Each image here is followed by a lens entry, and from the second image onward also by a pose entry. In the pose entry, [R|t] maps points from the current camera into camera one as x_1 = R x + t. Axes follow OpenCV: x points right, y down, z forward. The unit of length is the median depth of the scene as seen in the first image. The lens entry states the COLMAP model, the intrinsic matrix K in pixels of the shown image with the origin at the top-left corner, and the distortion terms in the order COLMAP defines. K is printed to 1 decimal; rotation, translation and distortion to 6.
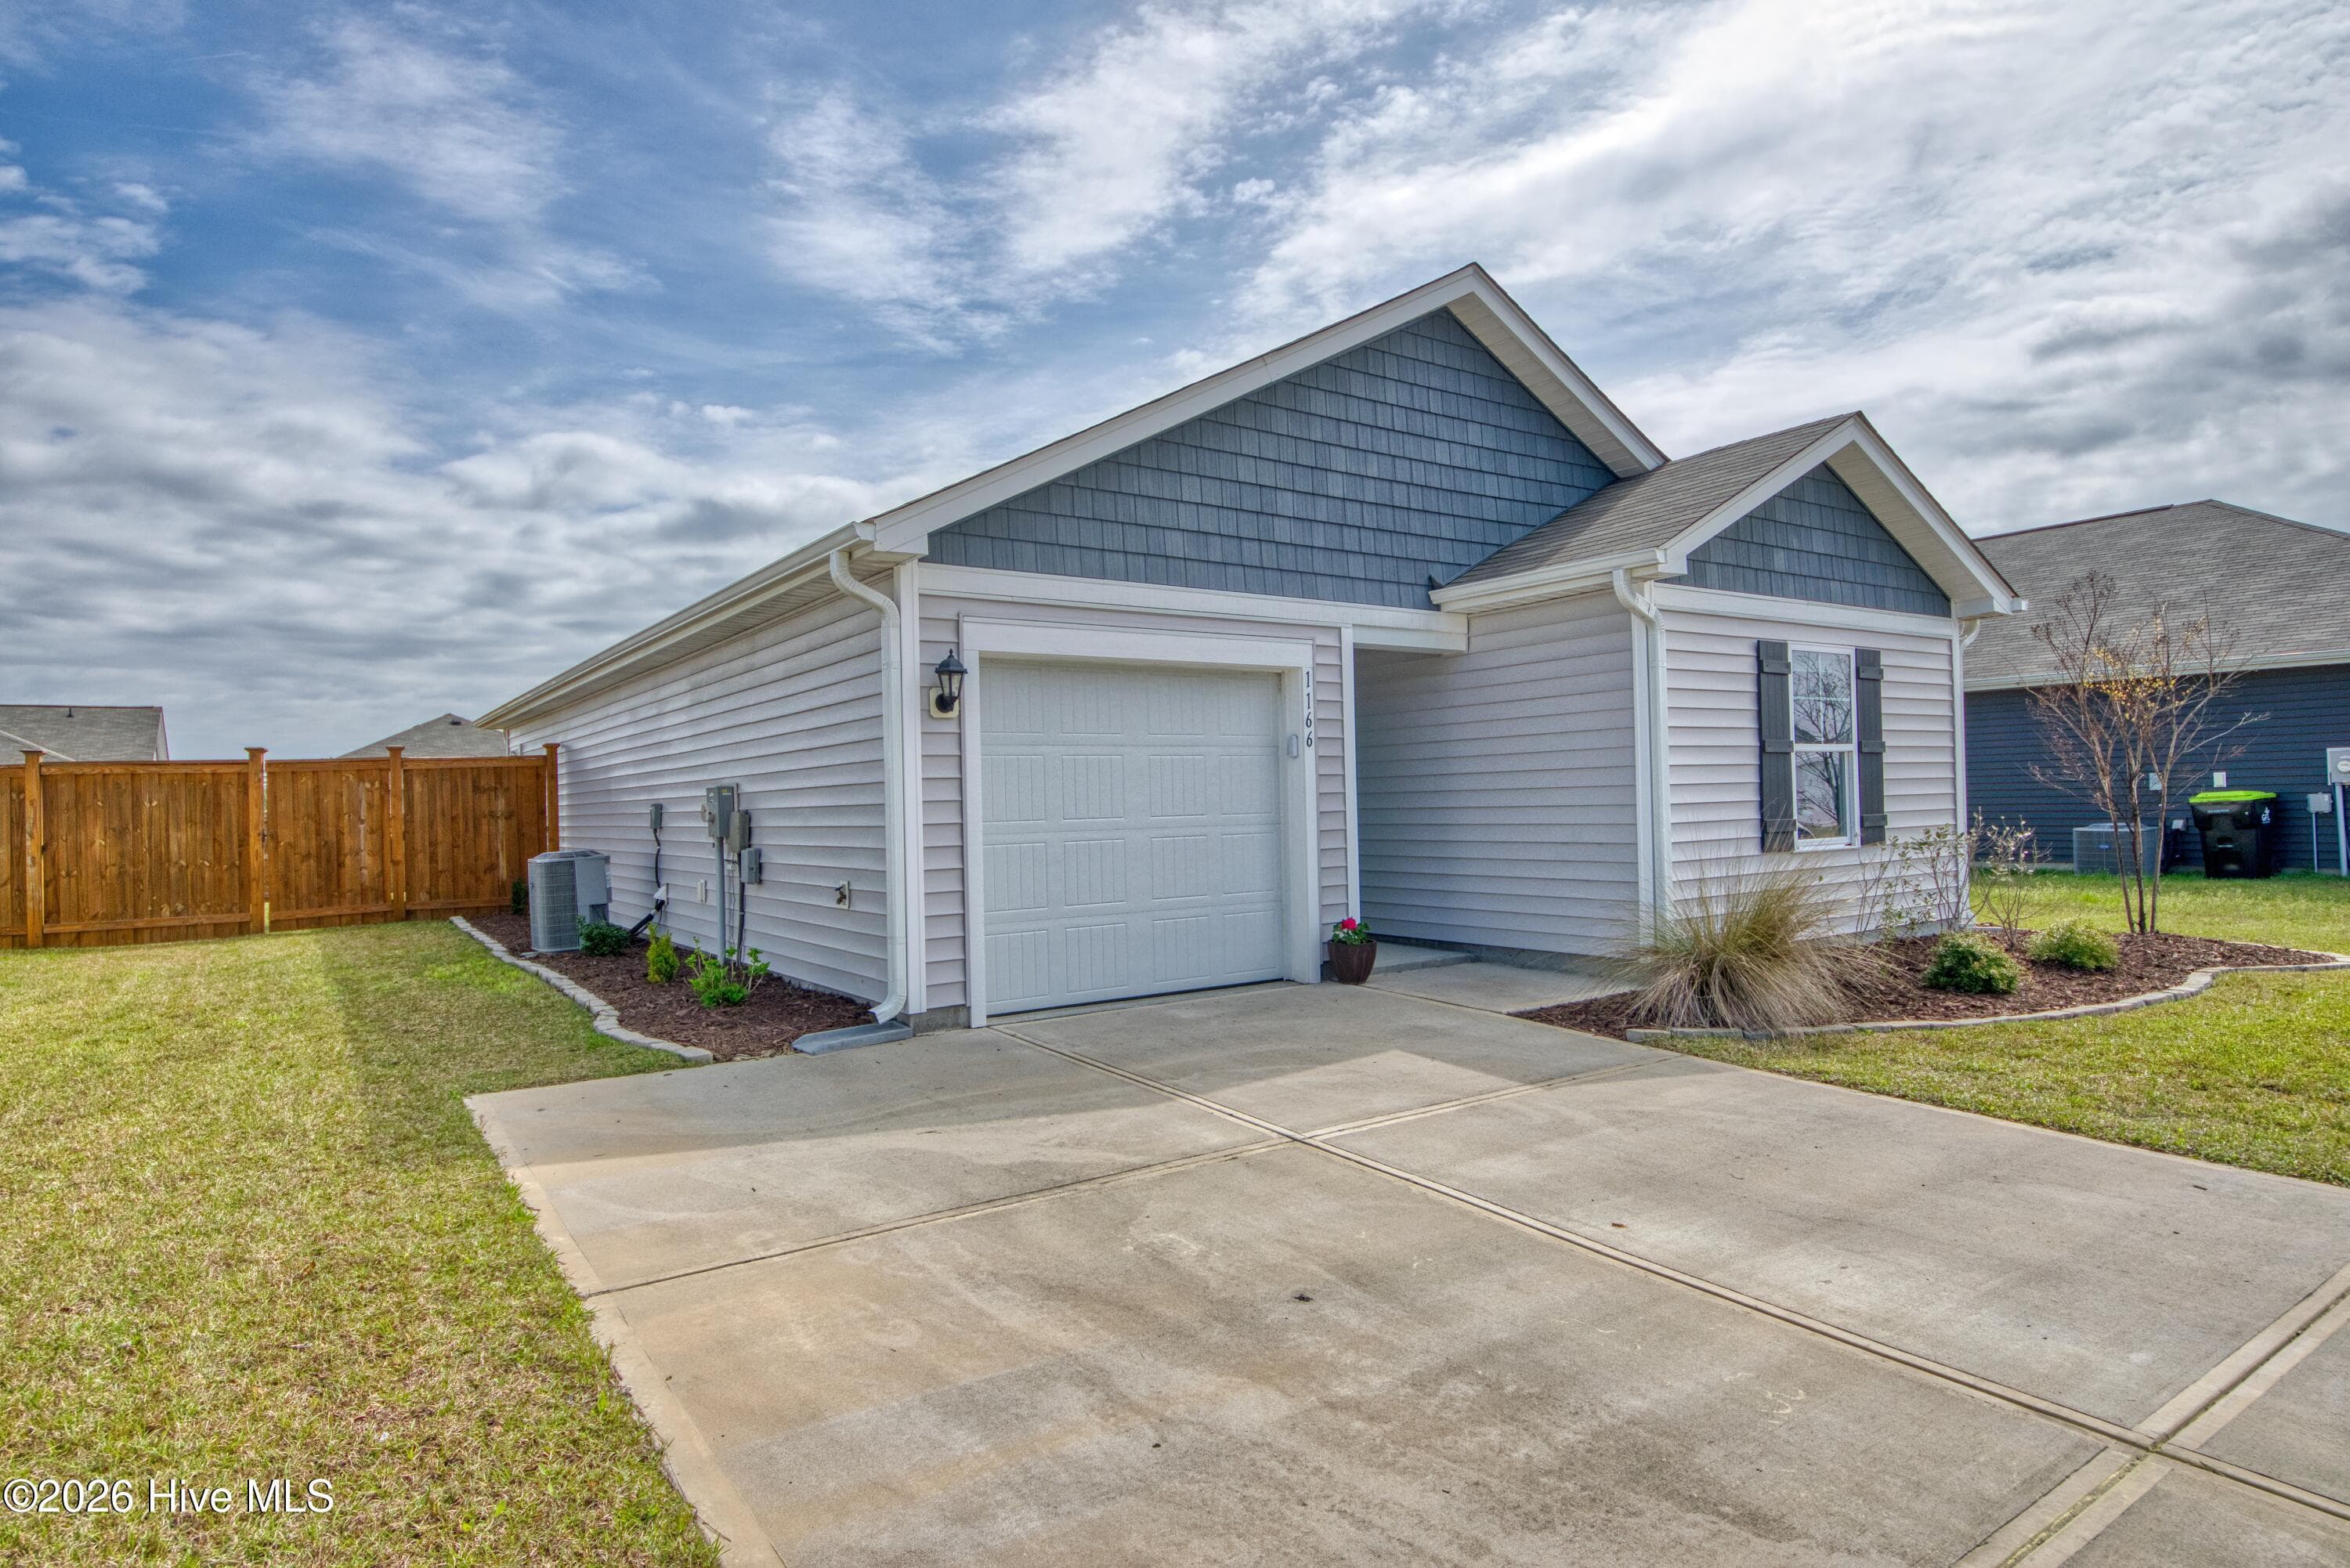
lens RADIAL K [[1231.9, 0, 1189.7], [0, 1231.9, 784.7], [0, 0, 1]] dist [0.043793, -0.038159]
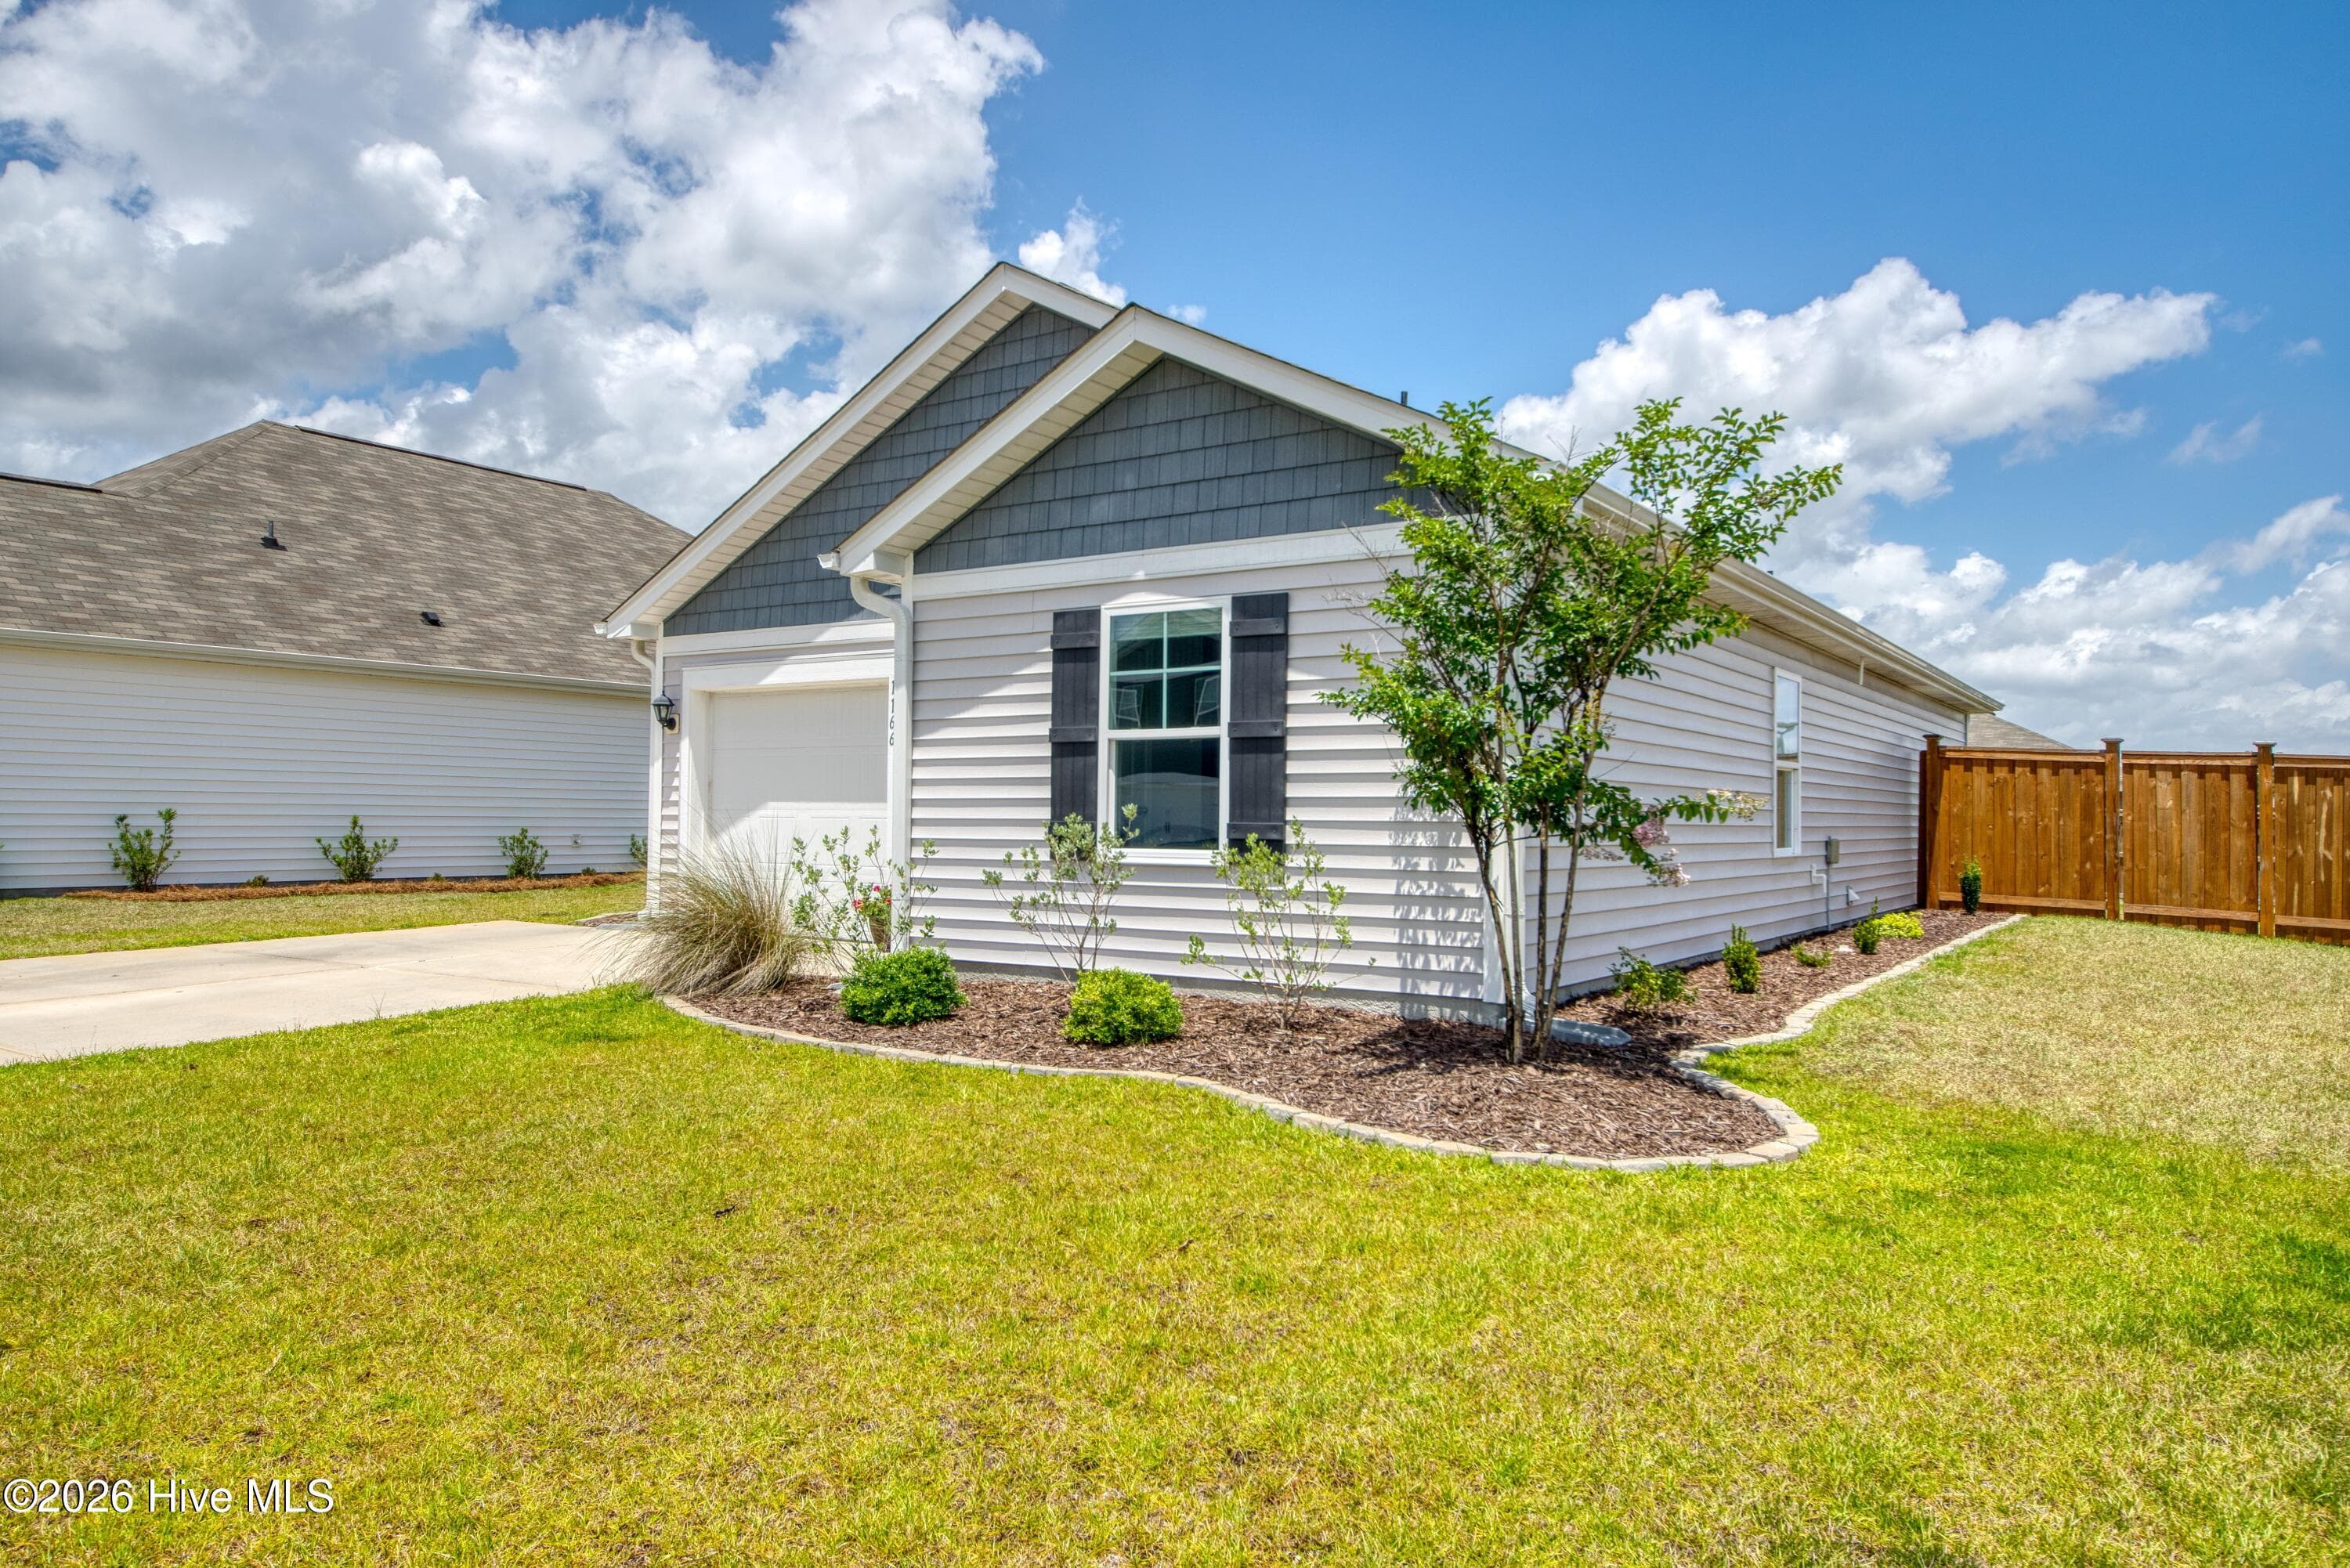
lens RADIAL K [[1575.4, 0, 1174.3], [0, 1575.4, 791.1], [0, 0, 1]] dist [0.050059, -0.033689]
pose [[0.369403, 0.011341, -0.929200, 1.512186], [-0.005965, 0.999934, 0.009834, -0.003666], [0.929250, 0.001910, 0.369446, 0.673963]]
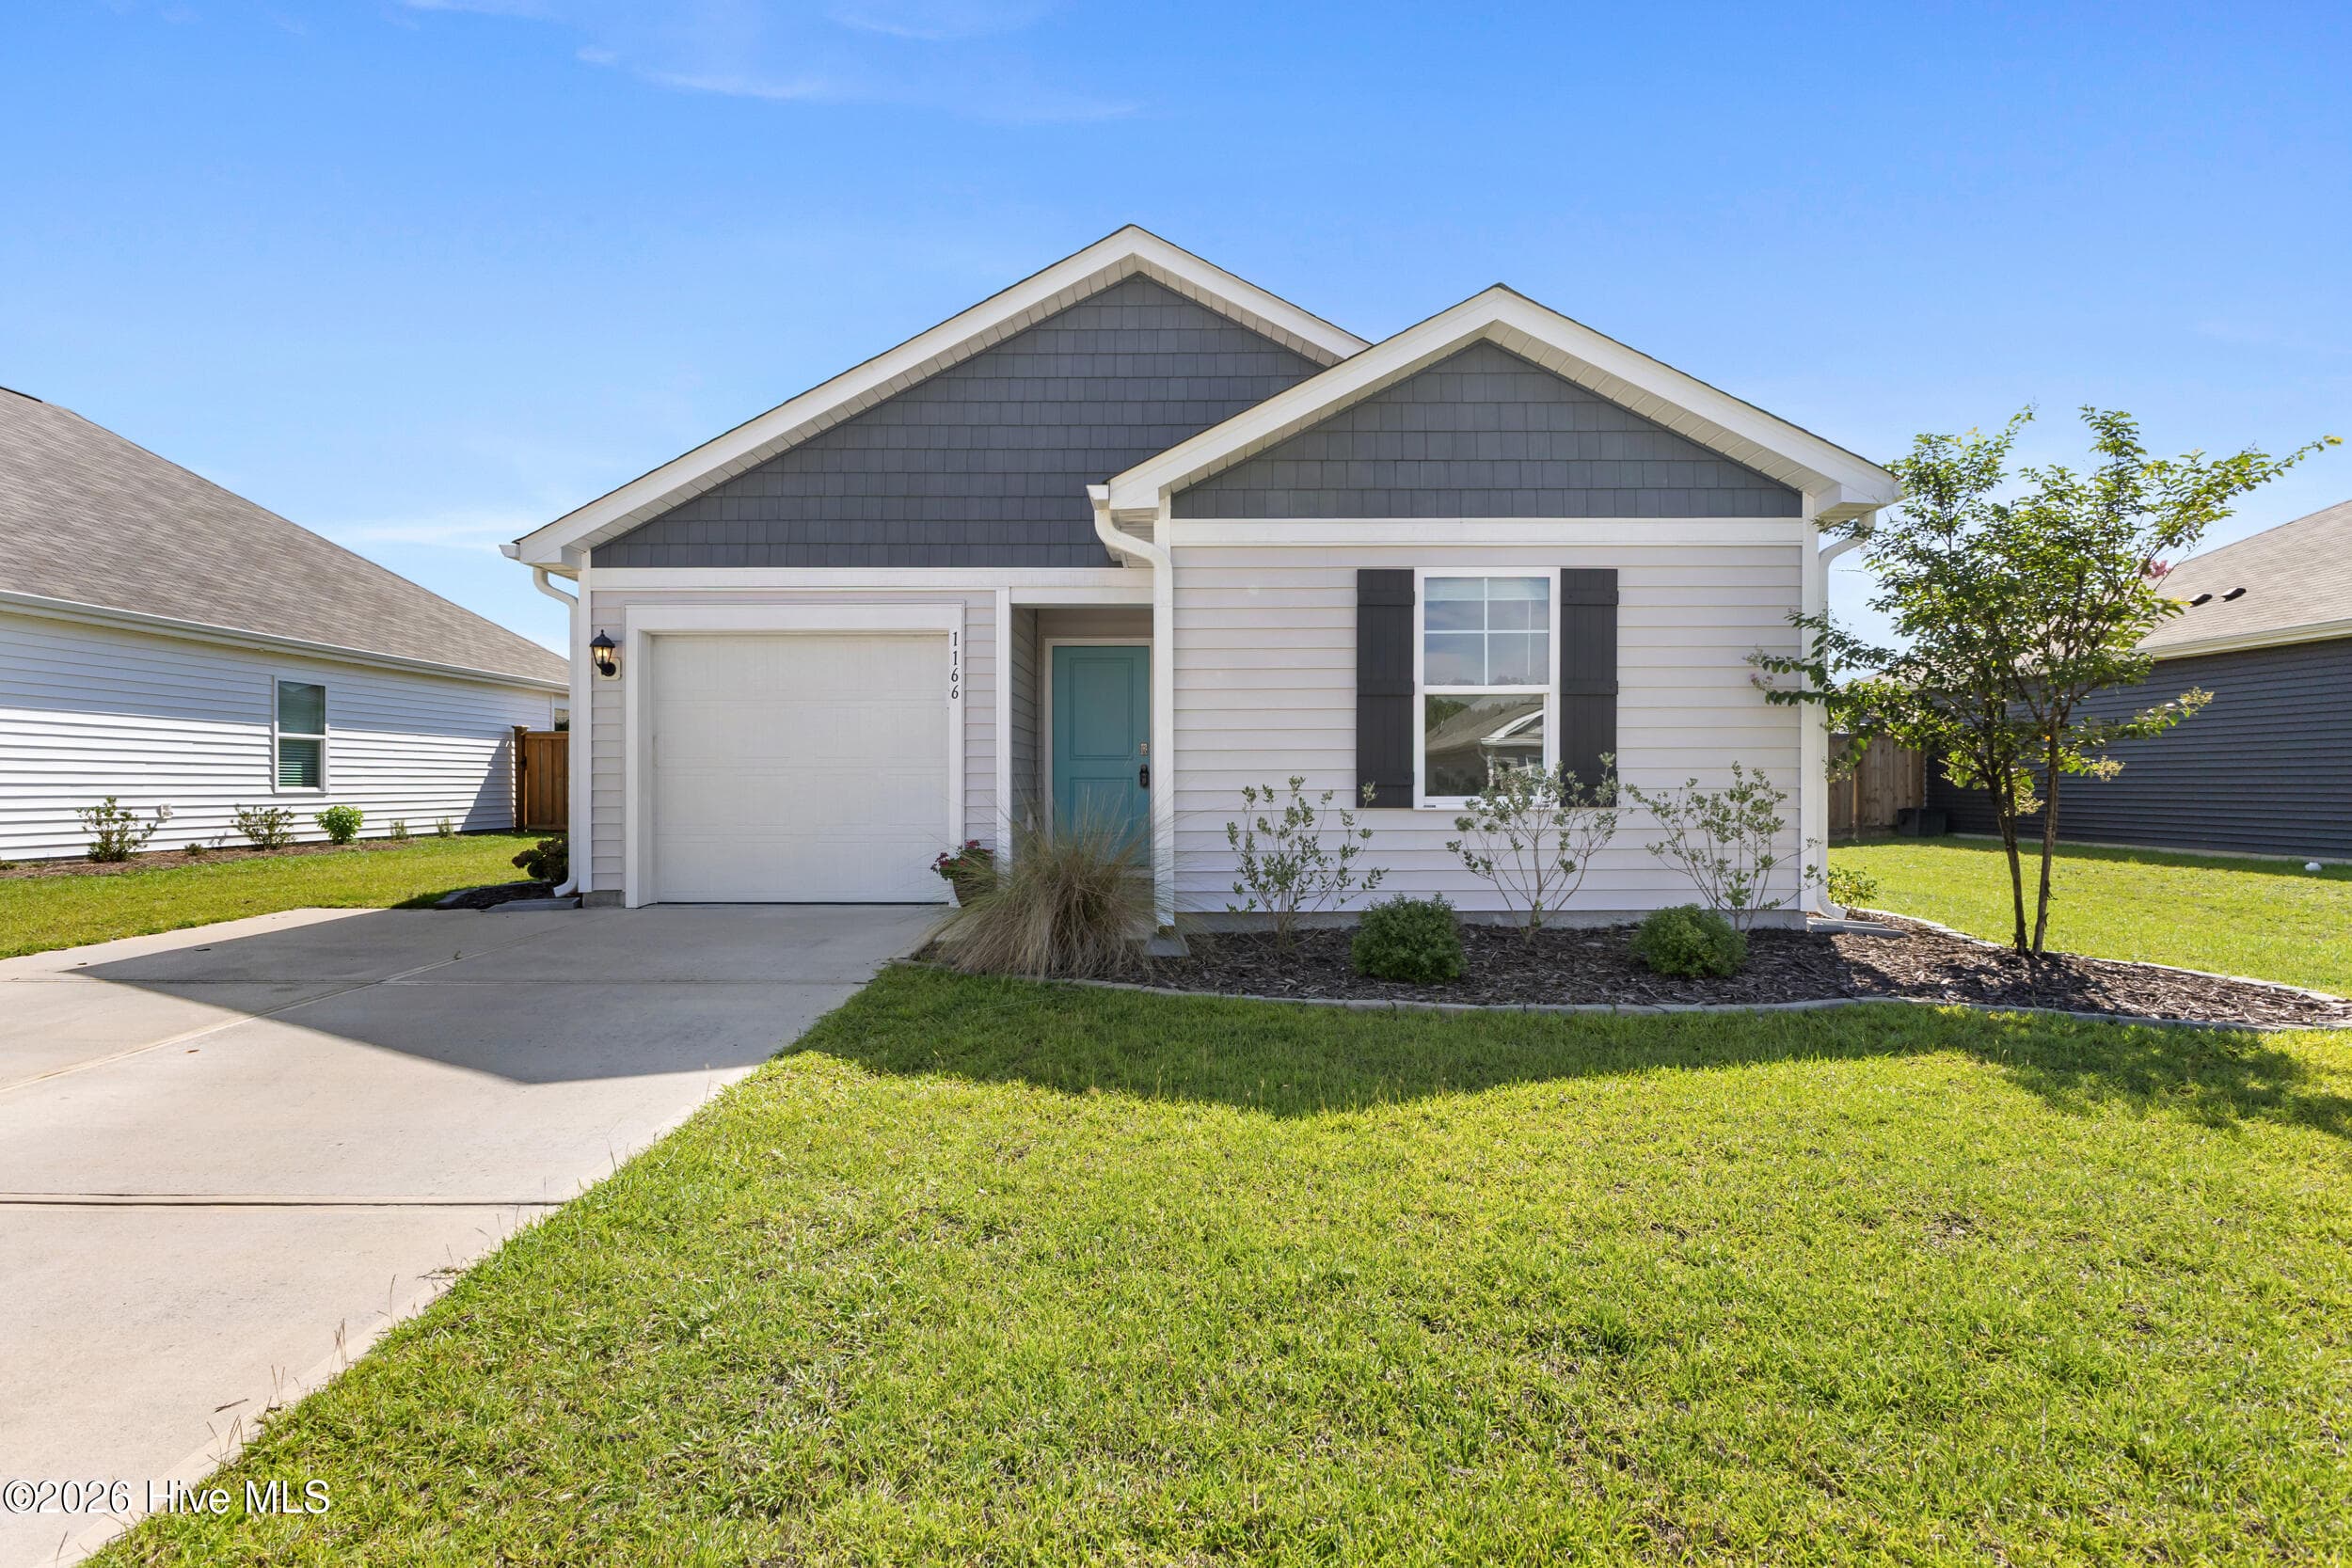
lens RADIAL K [[1118.6, 0, 1183.4], [0, 1118.6, 780.2], [0, 0, 1]] dist [0.026316, -0.022238]
pose [[0.826486, 0.018532, -0.562652, 0.813187], [-0.011373, 0.999804, 0.016224, 0.023723], [0.562842, -0.007010, 0.826535, 0.260410]]
